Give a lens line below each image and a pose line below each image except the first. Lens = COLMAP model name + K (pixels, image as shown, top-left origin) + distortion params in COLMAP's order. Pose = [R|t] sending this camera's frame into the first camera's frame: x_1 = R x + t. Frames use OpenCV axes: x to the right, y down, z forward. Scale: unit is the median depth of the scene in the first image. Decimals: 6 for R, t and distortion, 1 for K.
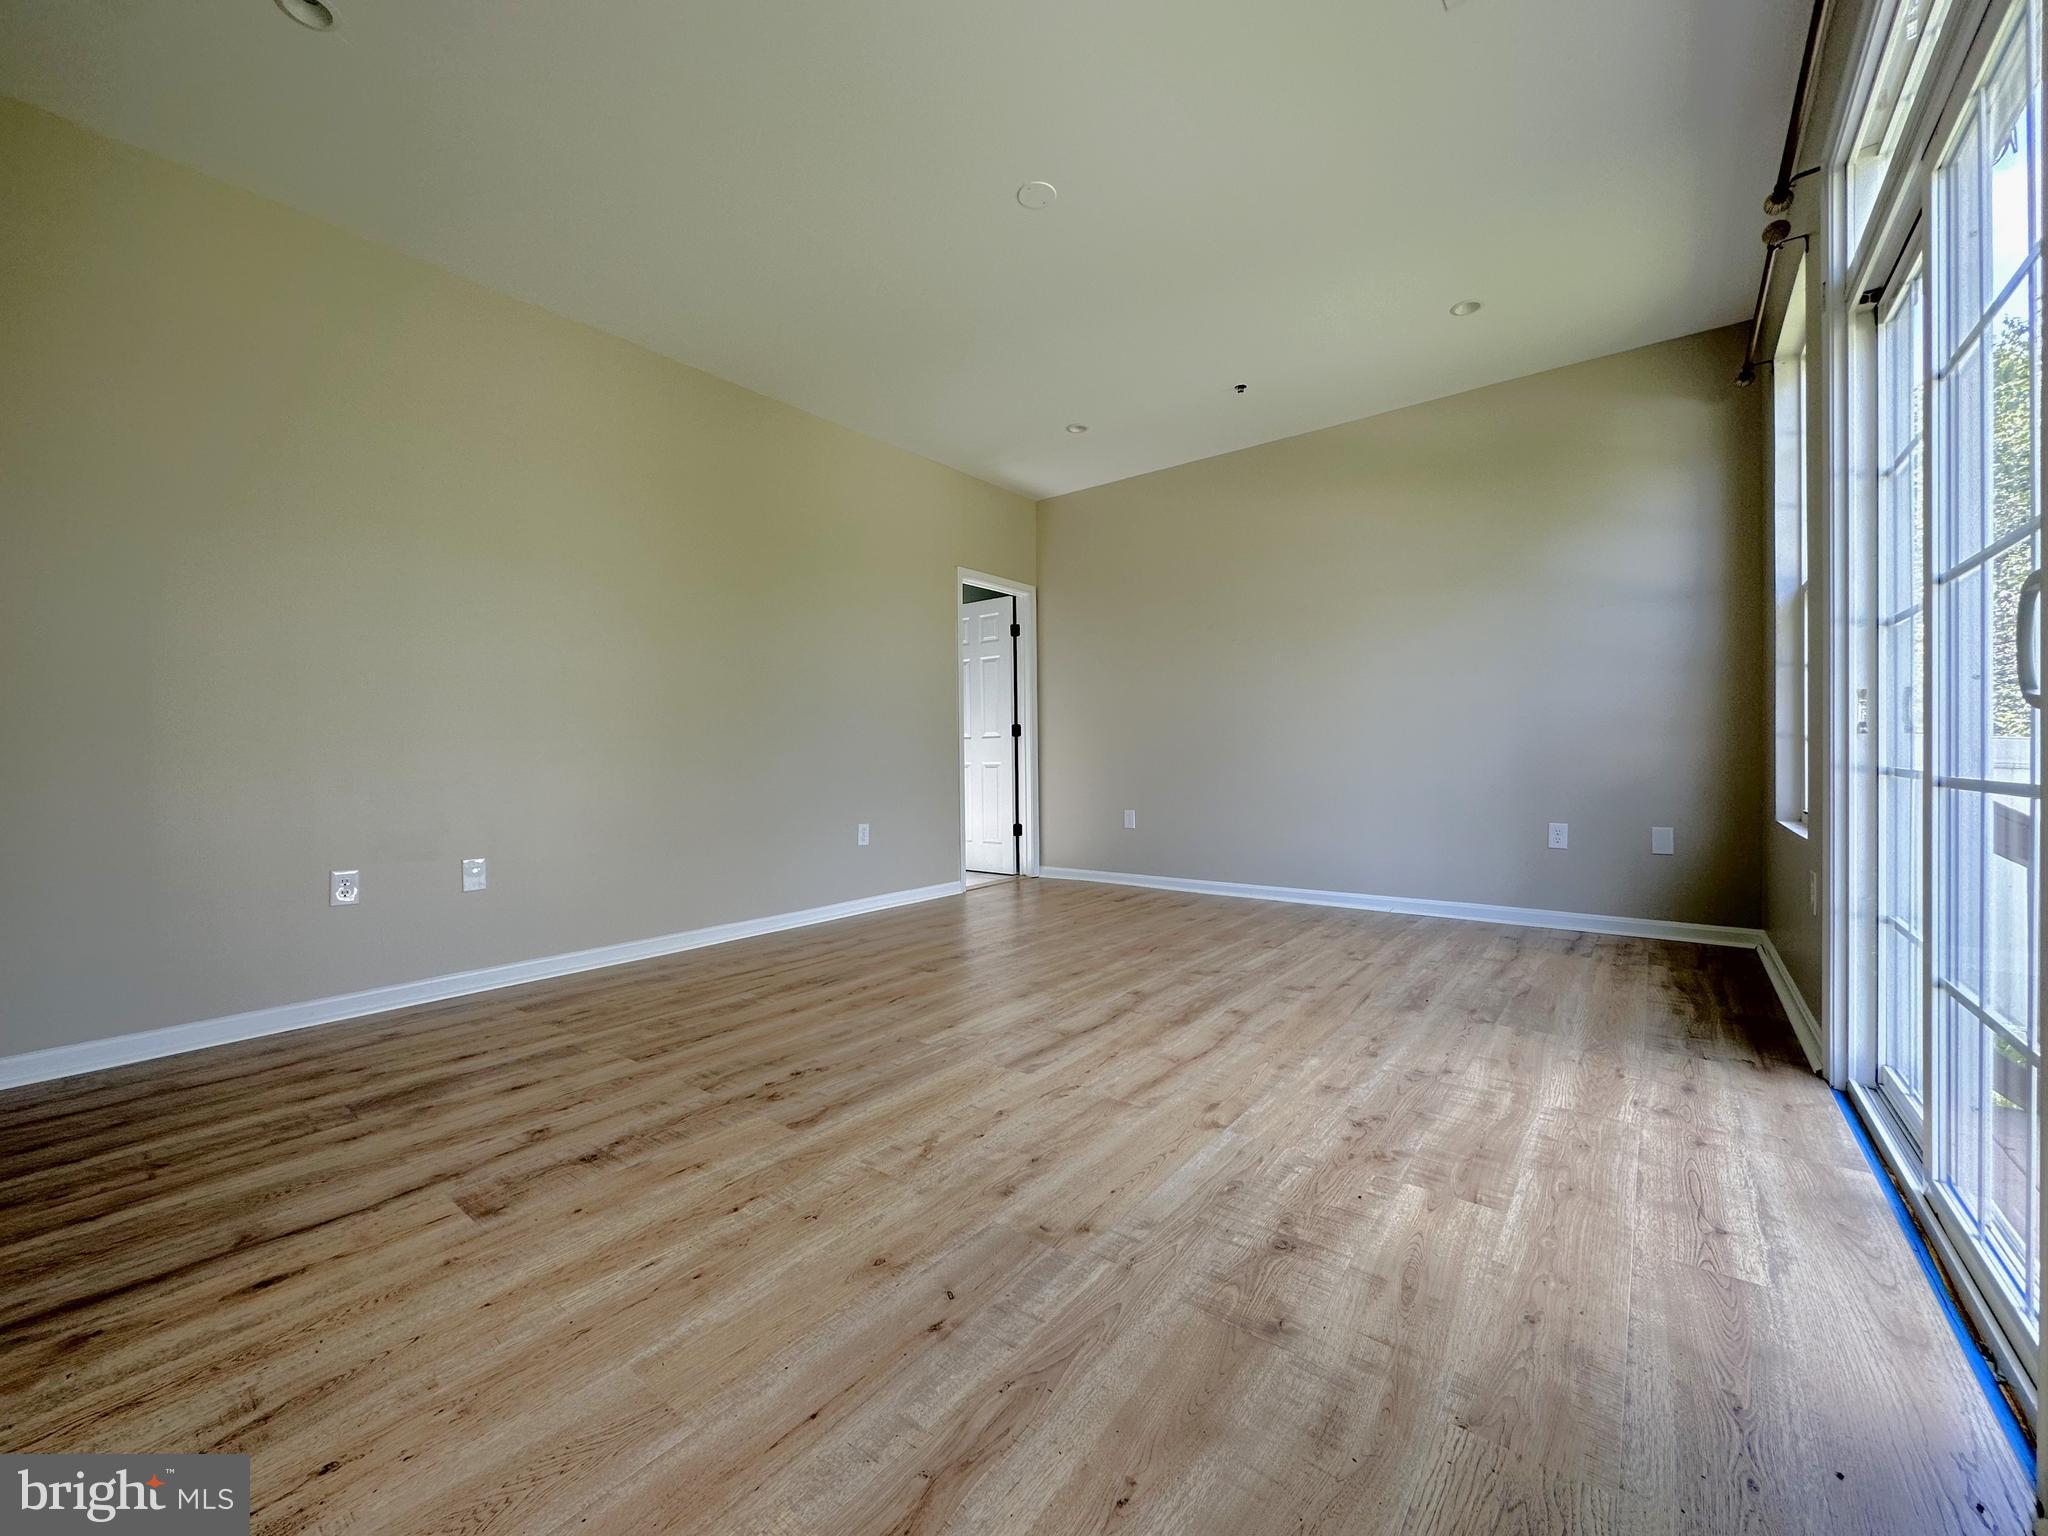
lens RADIAL K [[817.2, 0, 1024.3], [0, 817.2, 769.4], [0, 0, 1]] dist [-0.001401, 0.000325]
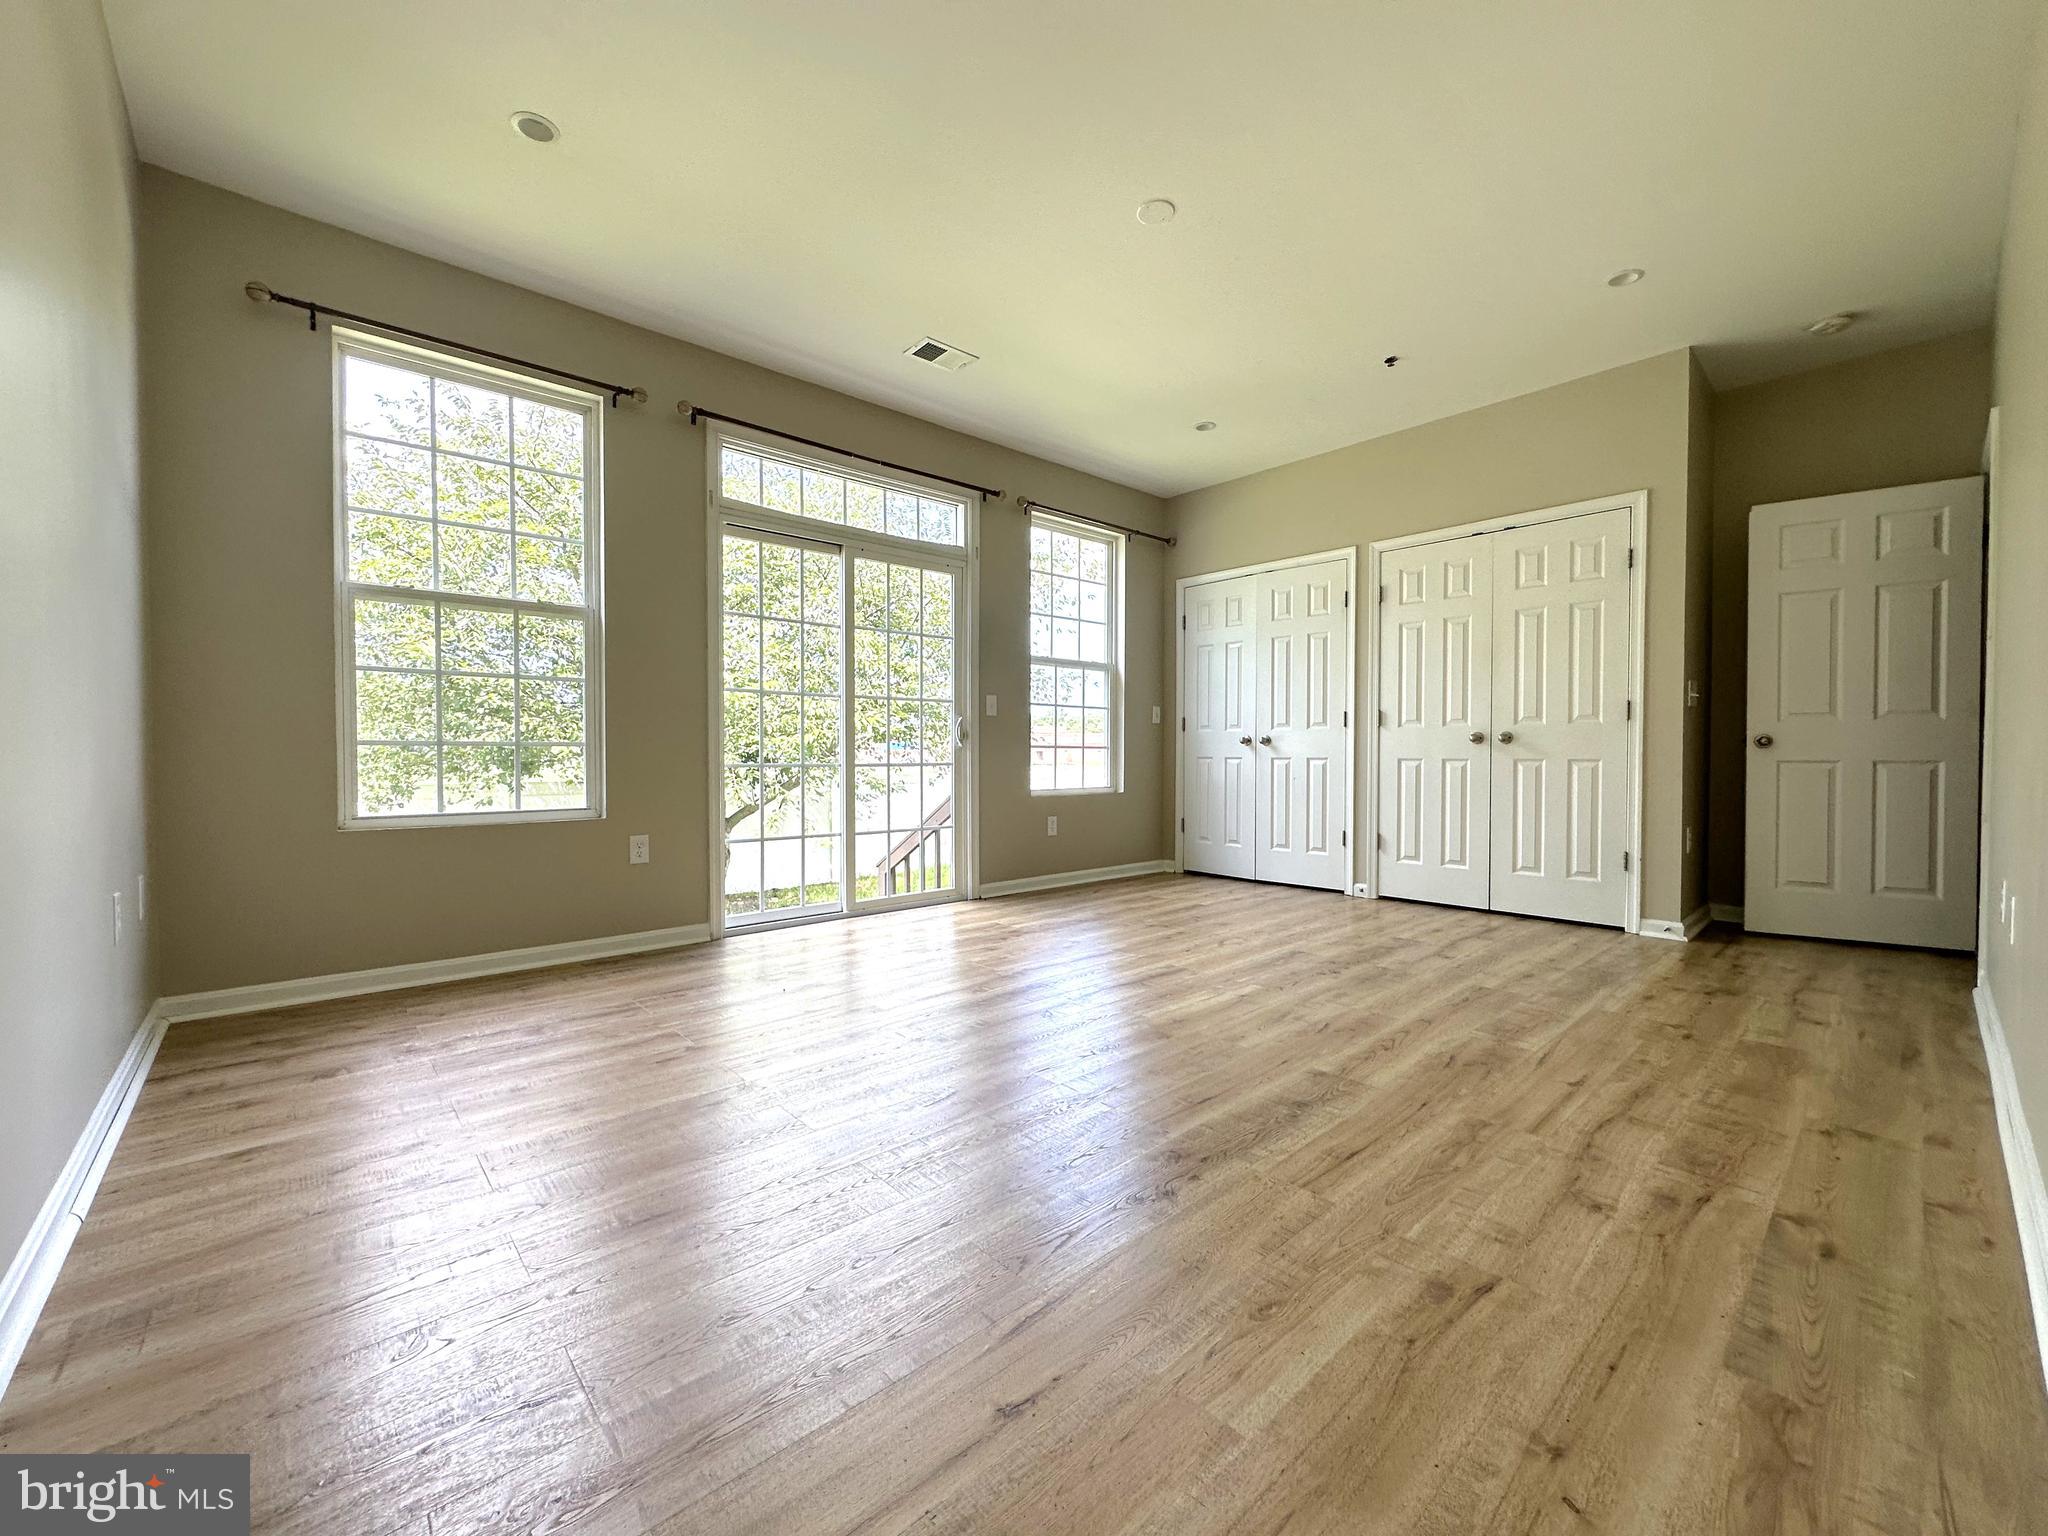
lens RADIAL K [[817.2, 0, 1024.3], [0, 817.2, 769.4], [0, 0, 1]] dist [-0.001401, 0.000325]
pose [[-0.984505, 0.011034, 0.175008, 0.003384], [0.016615, 0.999398, 0.030456, -0.029275], [-0.174567, 0.032892, -0.984096, 2.098933]]
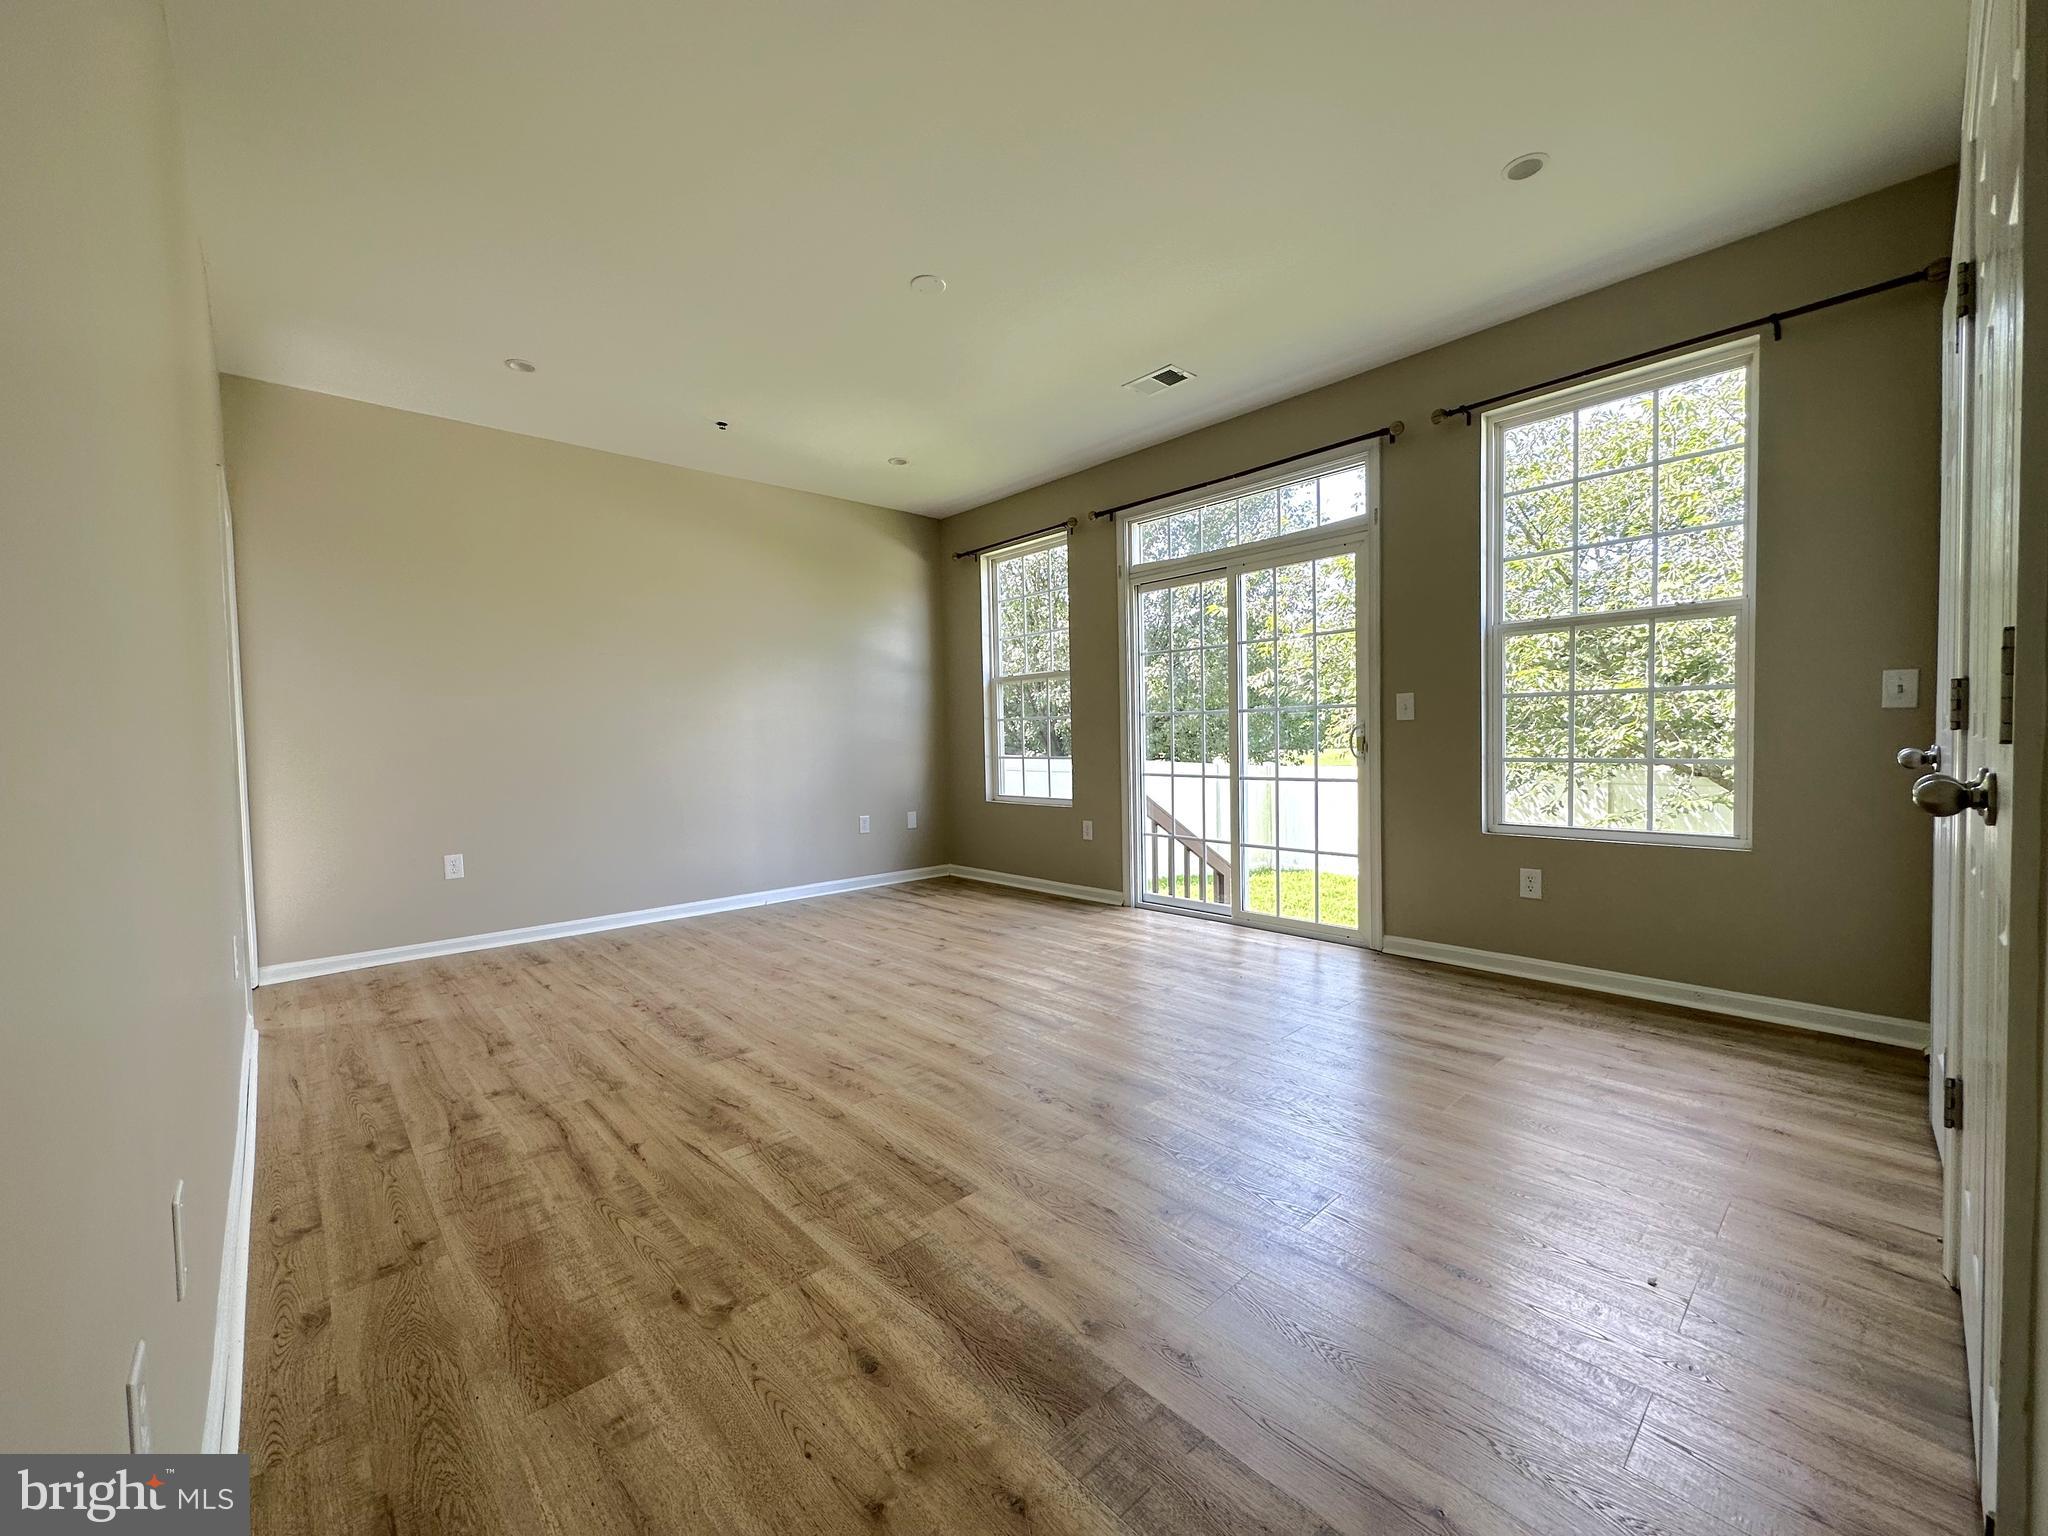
lens RADIAL K [[811.8, 0, 1024.0], [0, 811.8, 768.0], [0, 0, 1]] dist [-0.001382, 0.000184]
pose [[0.164045, -0.026018, 0.986110, -1.091530], [0.031421, 0.999283, 0.021138, -0.063375], [-0.985952, 0.027517, 0.164744, 0.714482]]
